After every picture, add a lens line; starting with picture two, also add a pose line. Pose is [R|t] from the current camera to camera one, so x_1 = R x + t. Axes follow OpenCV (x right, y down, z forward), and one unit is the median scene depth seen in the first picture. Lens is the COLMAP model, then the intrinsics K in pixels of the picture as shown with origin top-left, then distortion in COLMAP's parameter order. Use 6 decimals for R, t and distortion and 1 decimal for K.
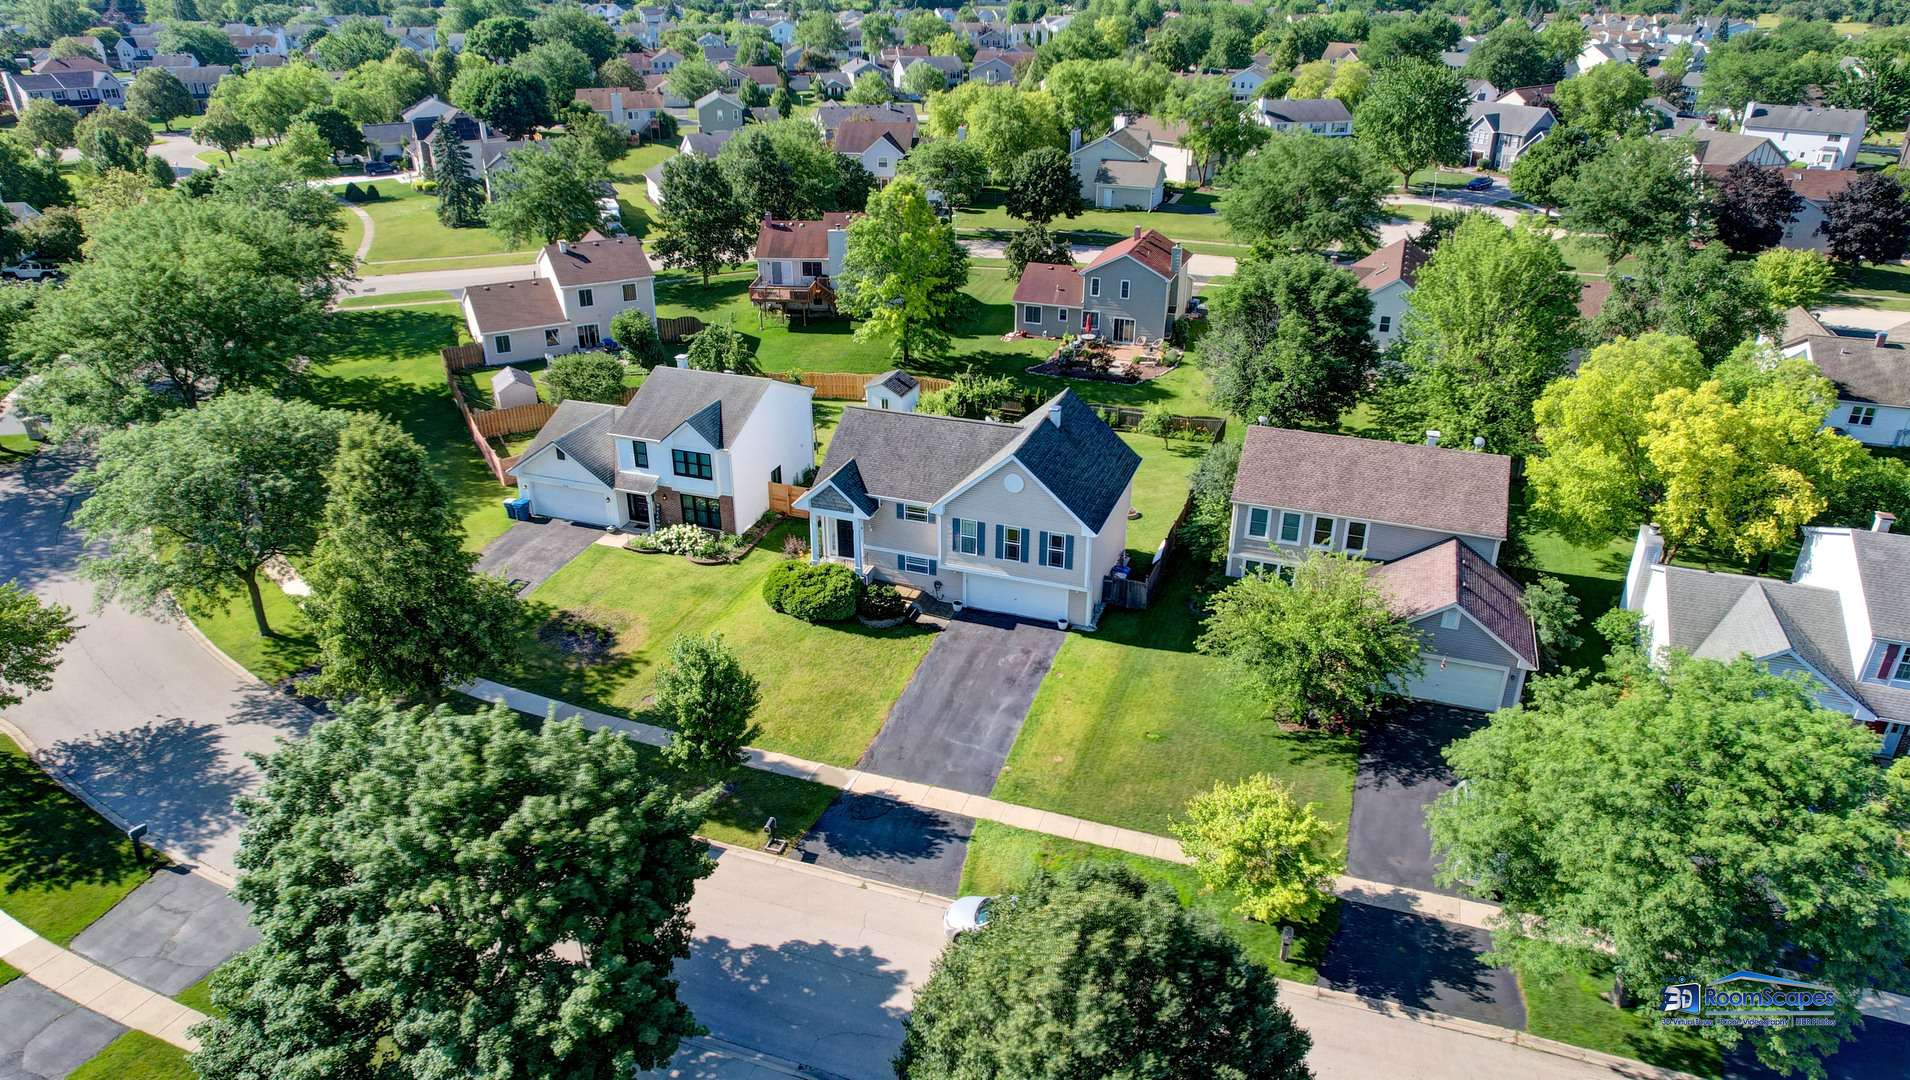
lens RADIAL K [[1237.8, 0, 964.2], [0, 1237.8, 546.4], [0, 0, 1]] dist [-0.040720, -0.001212]
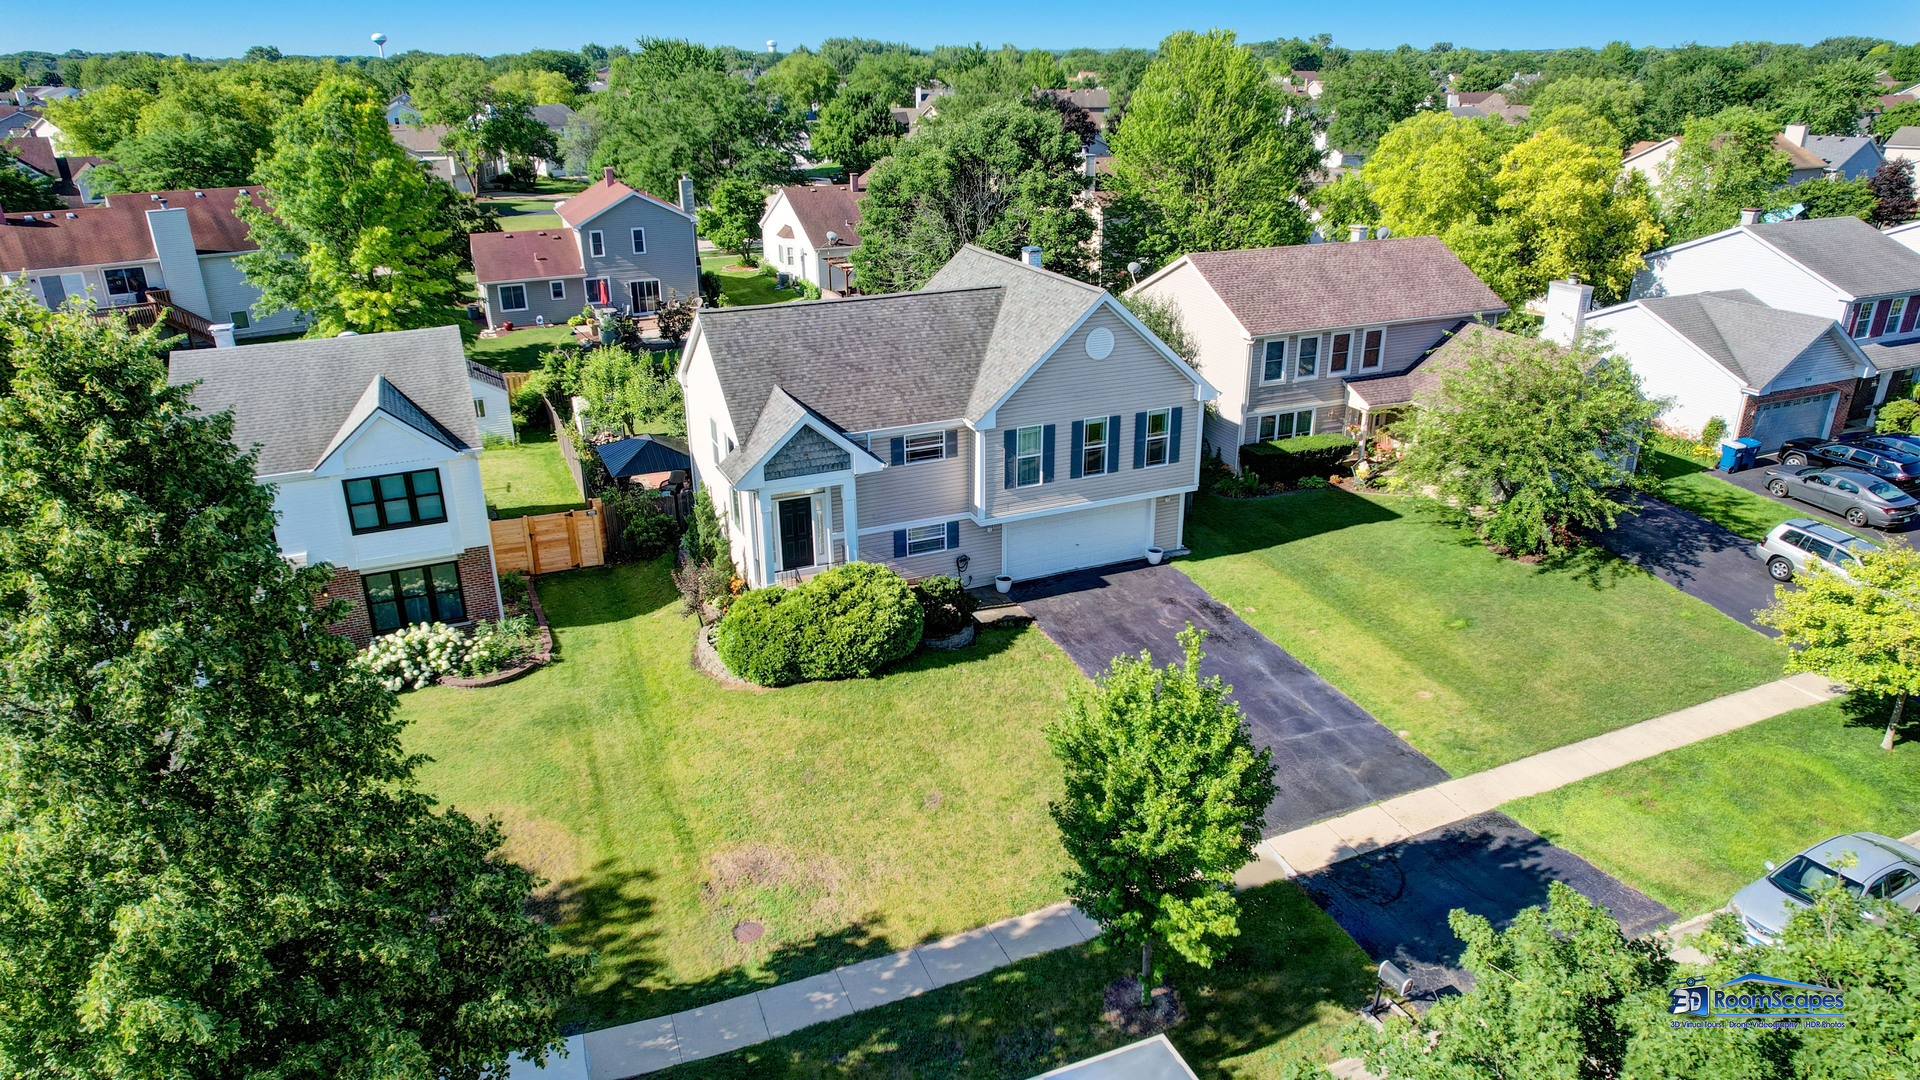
lens RADIAL K [[1236.6, 0, 978.0], [0, 1236.6, 526.5], [0, 0, 1]] dist [-0.066780, 0.051923]
pose [[0.724190, -0.253606, 0.641274, -0.392259], [0.307507, 0.951108, 0.028869, -0.000253], [-0.617242, 0.176290, 0.766769, 0.528661]]
